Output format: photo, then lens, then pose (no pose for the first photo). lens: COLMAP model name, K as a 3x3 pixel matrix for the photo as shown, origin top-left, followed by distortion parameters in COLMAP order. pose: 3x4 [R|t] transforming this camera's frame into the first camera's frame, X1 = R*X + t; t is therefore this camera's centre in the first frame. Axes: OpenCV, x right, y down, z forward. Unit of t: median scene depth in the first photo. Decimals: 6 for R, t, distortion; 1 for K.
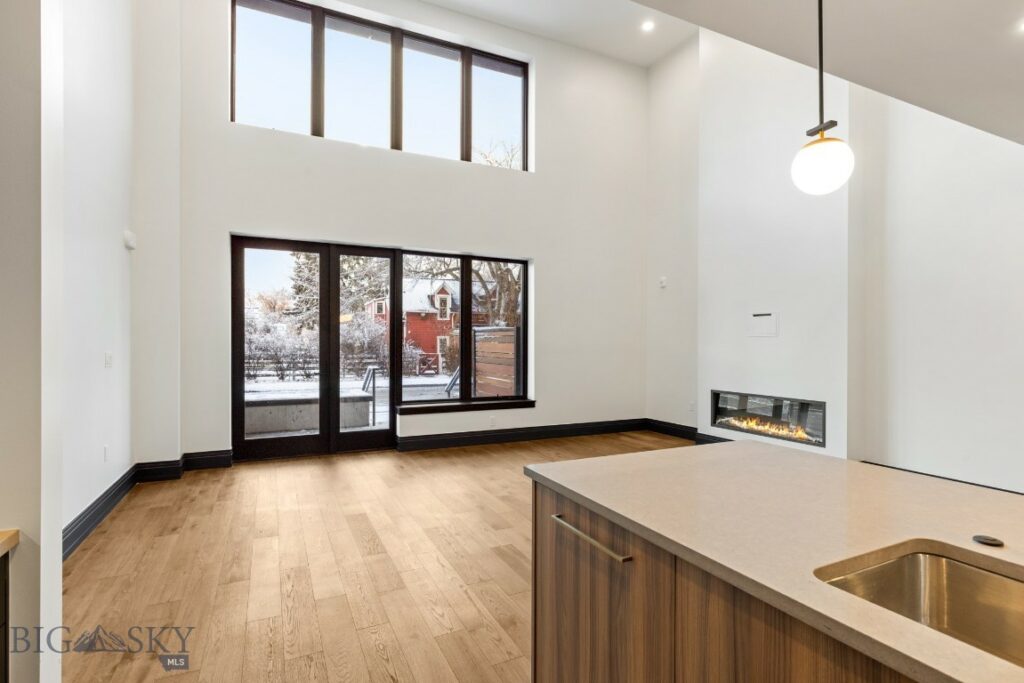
lens RADIAL K [[506.6, 0, 512.3], [0, 506.6, 347.5], [0, 0, 1]] dist [0.000473, -0.000454]
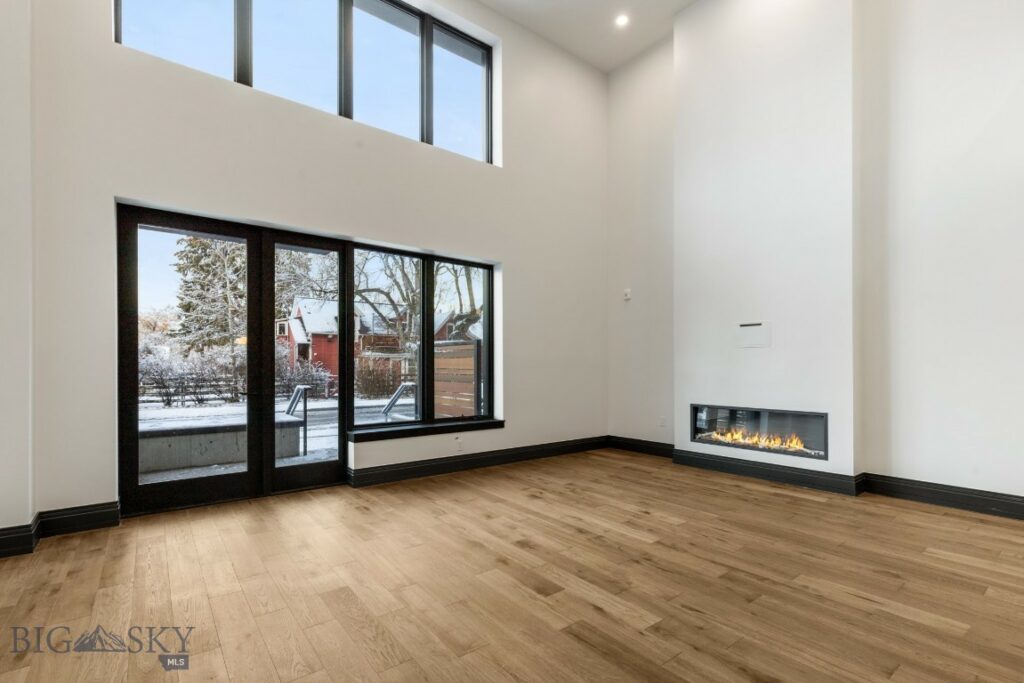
lens RADIAL K [[468.7, 0, 509.7], [0, 468.7, 370.1], [0, 0, 1]] dist [0.003432, 0.000547]
pose [[0.977657, -0.005476, 0.210137, -0.131335], [0.006053, 0.999979, -0.002101, 0.019038], [-0.210121, 0.003326, 0.977670, 0.201646]]
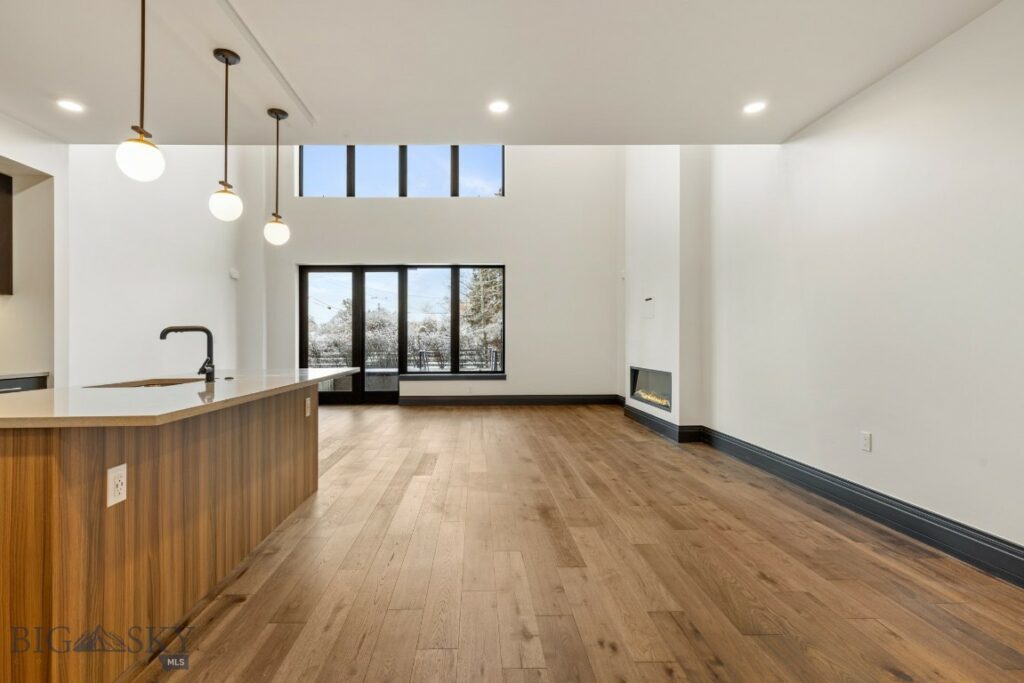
lens RADIAL K [[468.7, 0, 502.7], [0, 468.7, 336.0], [0, 0, 1]] dist [0.003432, 0.000547]
pose [[0.912129, -0.013899, -0.409667, 0.567056], [0.004635, 0.999711, -0.023596, 0.038205], [0.409877, 0.019624, 0.911930, -0.094662]]
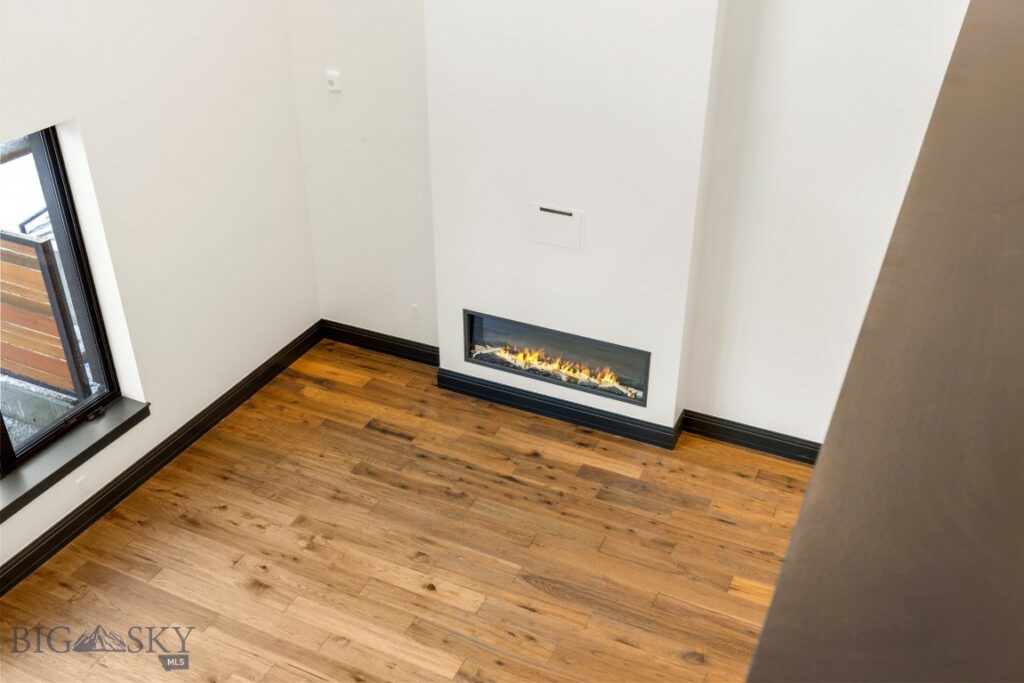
lens RADIAL K [[976.1, 0, 511.1], [0, 976.1, 343.6], [0, 0, 1]] dist [0.004942, 0.000000]
pose [[0.771934, -0.333785, 0.541023, -0.189928], [0.004354, 0.853818, 0.520553, -0.471997], [-0.635688, -0.399477, 0.660544, 0.203882]]
